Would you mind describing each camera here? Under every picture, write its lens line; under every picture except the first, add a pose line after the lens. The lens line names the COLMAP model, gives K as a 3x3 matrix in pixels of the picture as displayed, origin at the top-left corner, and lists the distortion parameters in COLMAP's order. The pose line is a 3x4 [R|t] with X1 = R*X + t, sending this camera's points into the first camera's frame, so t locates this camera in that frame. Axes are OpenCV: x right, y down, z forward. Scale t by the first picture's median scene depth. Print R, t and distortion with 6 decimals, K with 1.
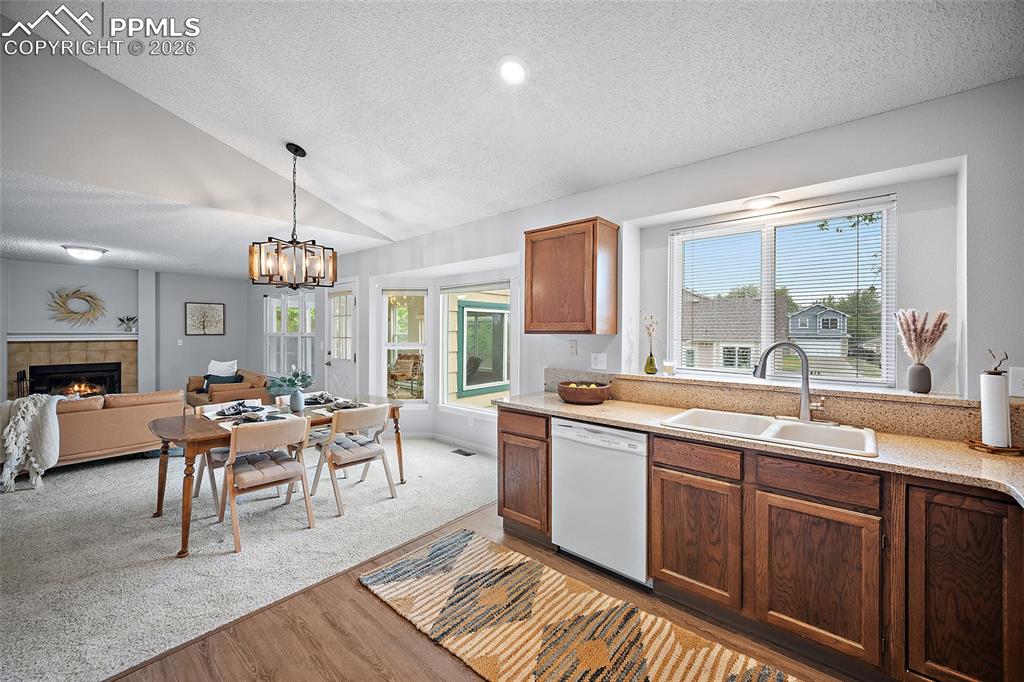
lens RADIAL K [[403.1, 0, 507.2], [0, 403.1, 332.0], [0, 0, 1]] dist [-0.003844, 0.001300]
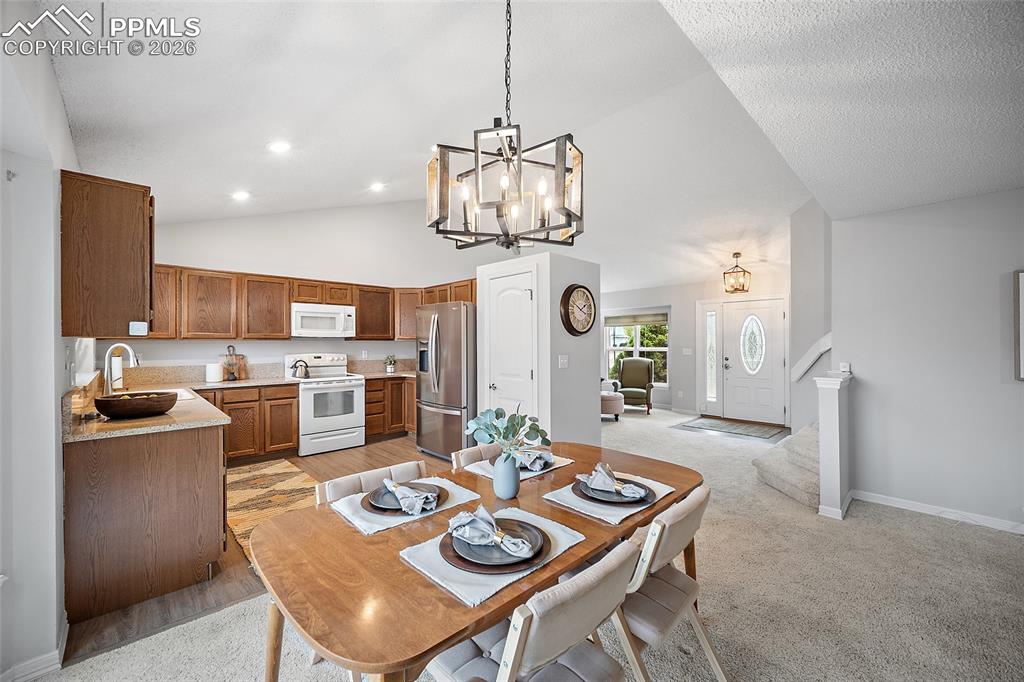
lens RADIAL K [[403.1, 0, 510.5], [0, 403.1, 344.0], [0, 0, 1]] dist [-0.003844, 0.001300]
pose [[-0.996669, -0.000123, 0.081554, -0.807887], [0.000010, 0.999999, 0.001633, 0.020020], [-0.081554, 0.001628, -0.996668, 2.117964]]
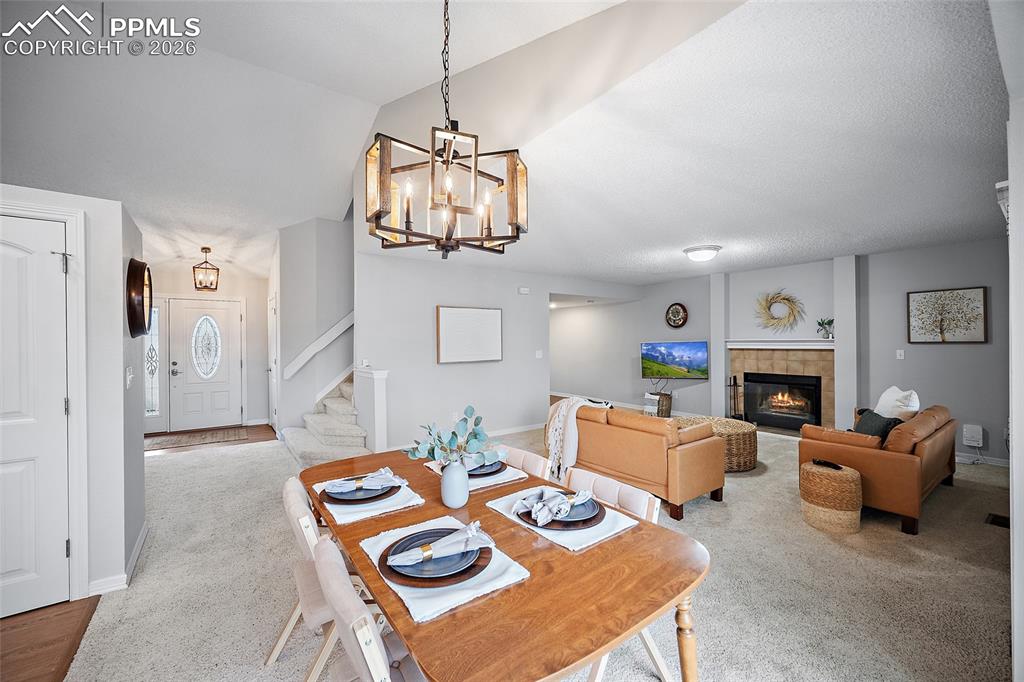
lens RADIAL K [[403.1, 0, 504.5], [0, 403.1, 339.0], [0, 0, 1]] dist [-0.003844, 0.001300]
pose [[-0.216759, -0.005670, -0.976209, -0.093271], [0.005476, 0.999960, -0.007024, 0.007005], [0.976210, -0.006868, -0.216719, 1.658546]]
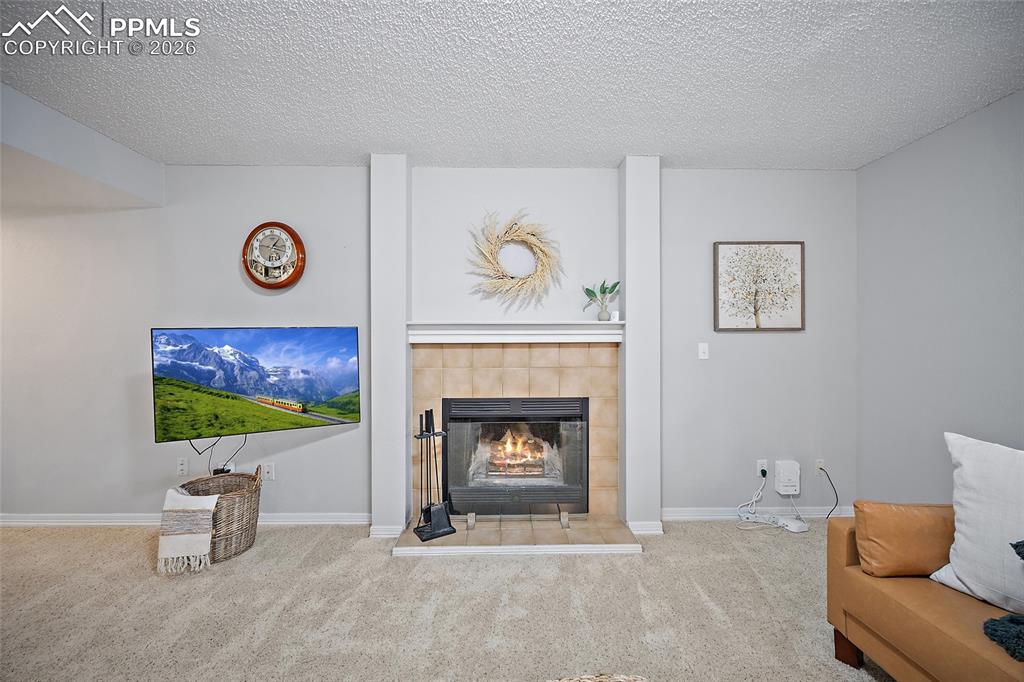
lens RADIAL K [[403.1, 0, 493.3], [0, 403.1, 355.1], [0, 0, 1]] dist [-0.003844, 0.001300]
pose [[0.687673, -0.013877, -0.725888, -2.193663], [0.004076, 0.999875, -0.015253, 0.114263], [0.726009, 0.007530, 0.687643, 1.953213]]
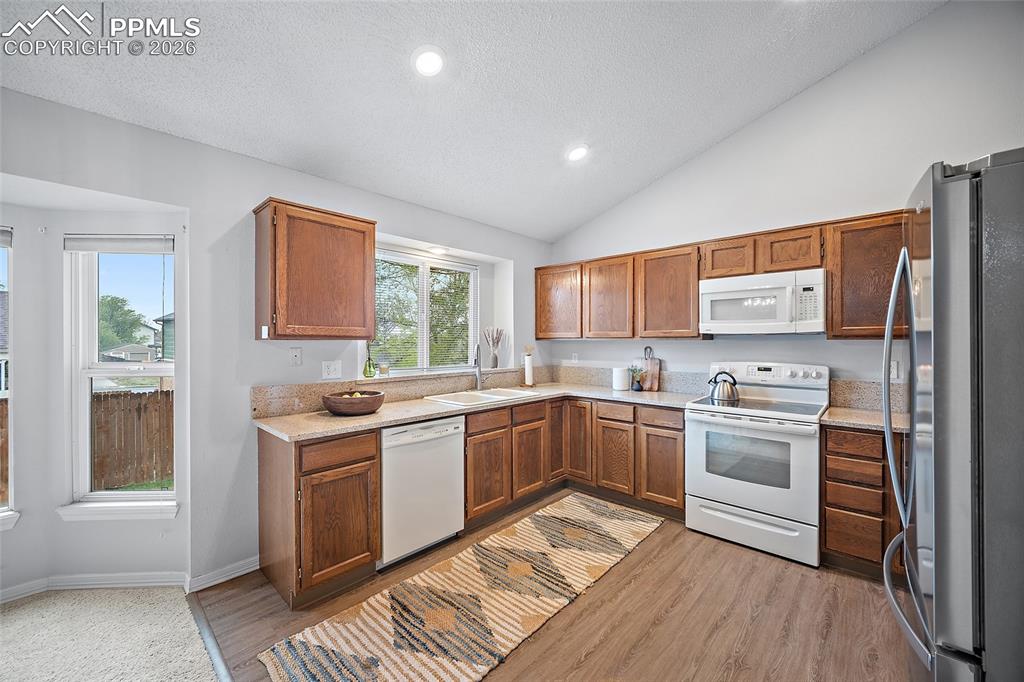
lens RADIAL K [[403.1, 0, 508.7], [0, 403.1, 341.2], [0, 0, 1]] dist [-0.003844, 0.001300]
pose [[0.027373, -0.003363, 0.999620, -0.859051], [-0.000991, 0.999994, 0.003392, 0.005676], [-0.999625, -0.001084, 0.027370, 0.727907]]
